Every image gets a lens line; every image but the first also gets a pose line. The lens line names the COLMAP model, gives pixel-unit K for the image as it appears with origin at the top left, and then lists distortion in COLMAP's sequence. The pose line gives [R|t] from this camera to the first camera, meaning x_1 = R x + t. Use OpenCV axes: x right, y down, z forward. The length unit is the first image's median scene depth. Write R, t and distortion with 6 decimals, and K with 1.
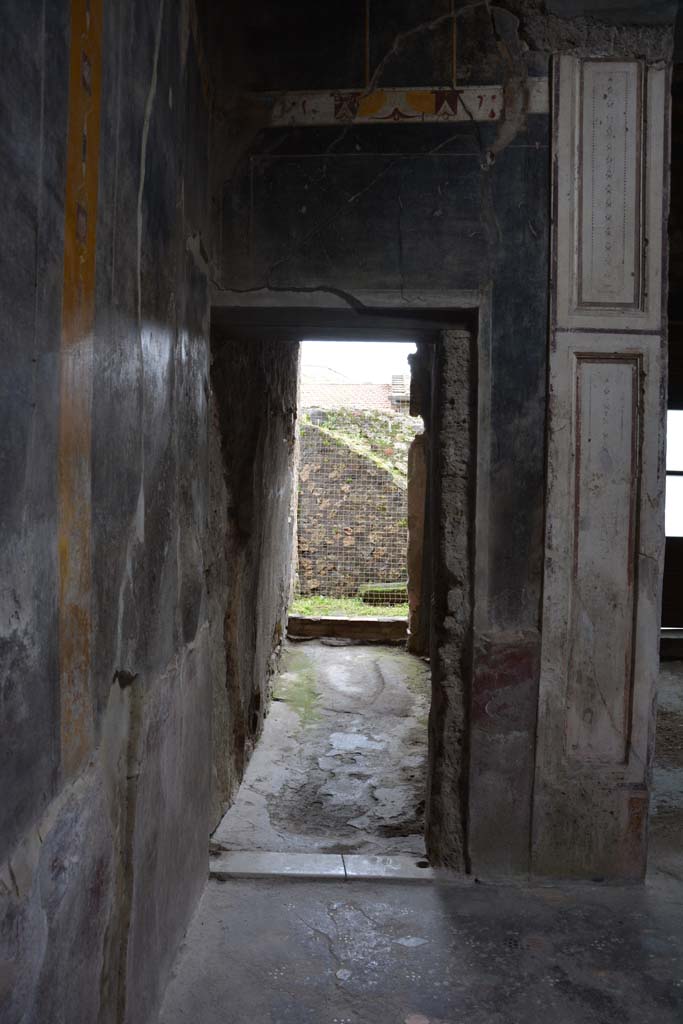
lens RADIAL K [[758.9, 0, 357.0], [0, 758.9, 544.7], [0, 0, 1]] dist [-0.145728, 0.001032]
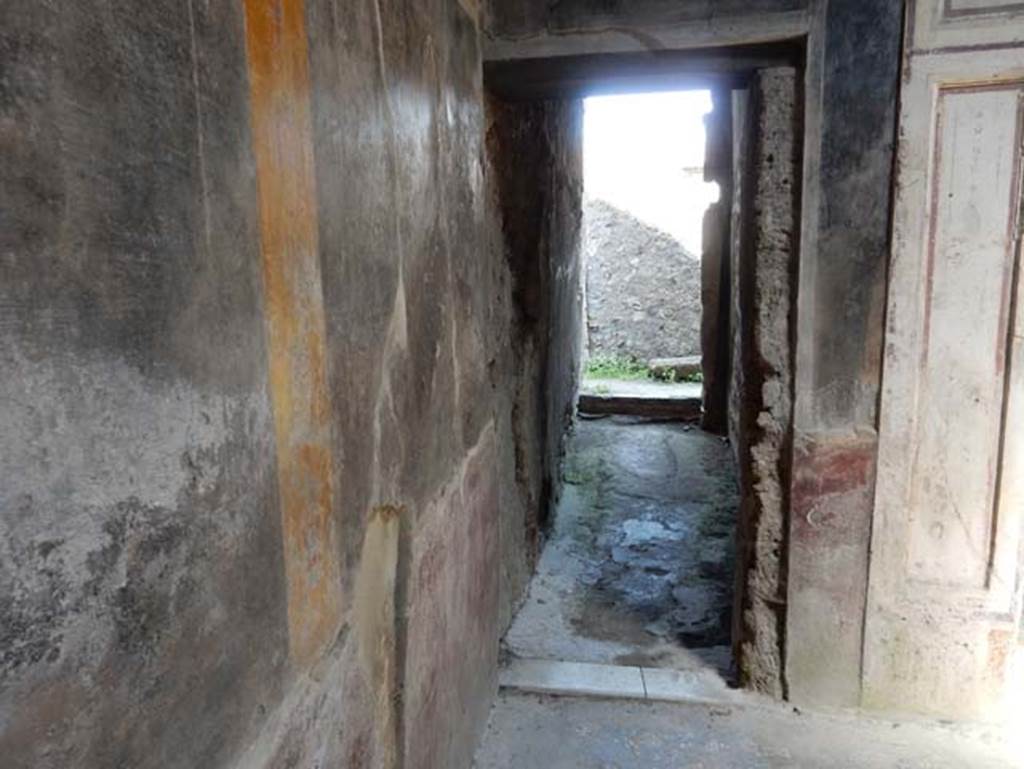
lens RADIAL K [[724.4, 0, 519.4], [0, 724.4, 396.9], [0, 0, 1]] dist [-0.024112, 0.007074]
pose [[0.985343, -0.008878, -0.170351, -0.014296], [0.027443, 0.993887, 0.106938, -0.019468], [0.168360, -0.110046, 0.979564, 0.138177]]
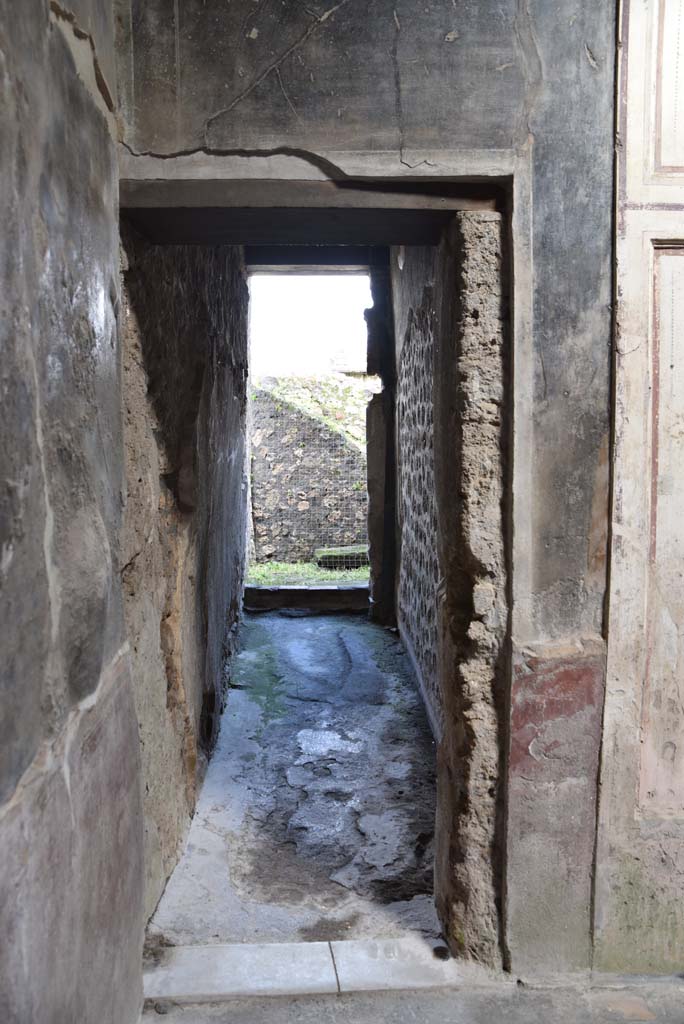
lens RADIAL K [[685.3, 0, 342.0], [0, 685.3, 512.0], [0, 0, 1]] dist [-0.140883, 0.088871]
pose [[0.998165, -0.026641, 0.054374, -0.034259], [0.026110, 0.999604, 0.010450, -0.017175], [-0.054630, -0.009011, 0.998466, 0.377961]]
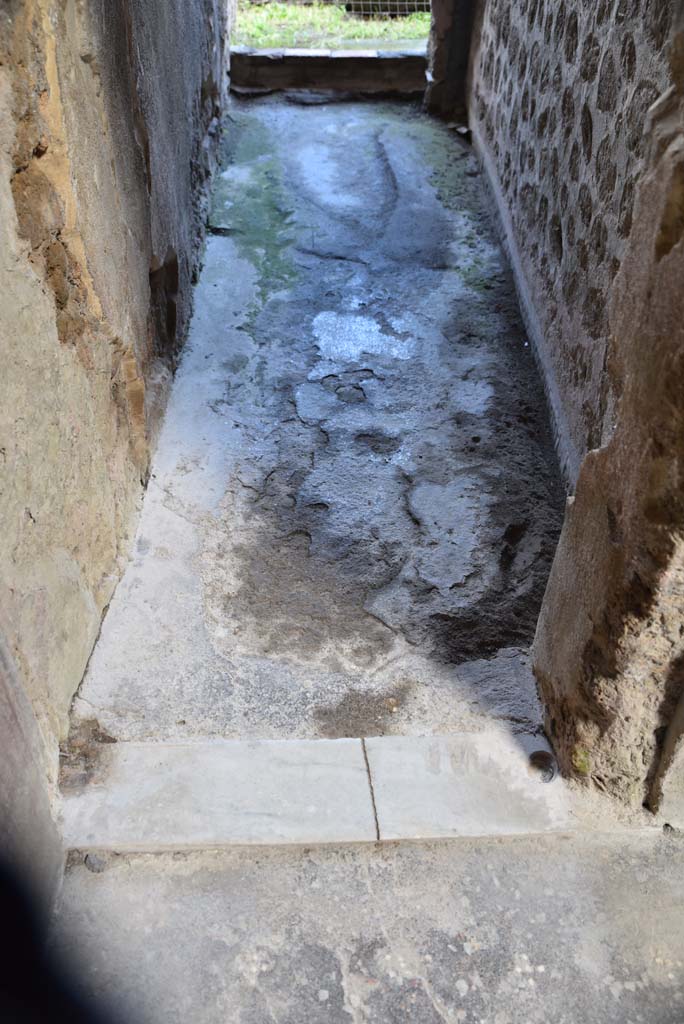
lens RADIAL K [[835.5, 0, 342.0], [0, 835.5, 512.0], [0, 0, 1]] dist [-0.095599, 0.124610]
pose [[0.999662, -0.025922, 0.001917, -0.032918], [0.019627, 0.801127, 0.598173, -0.002103], [-0.017042, -0.597933, 0.801365, 0.723894]]
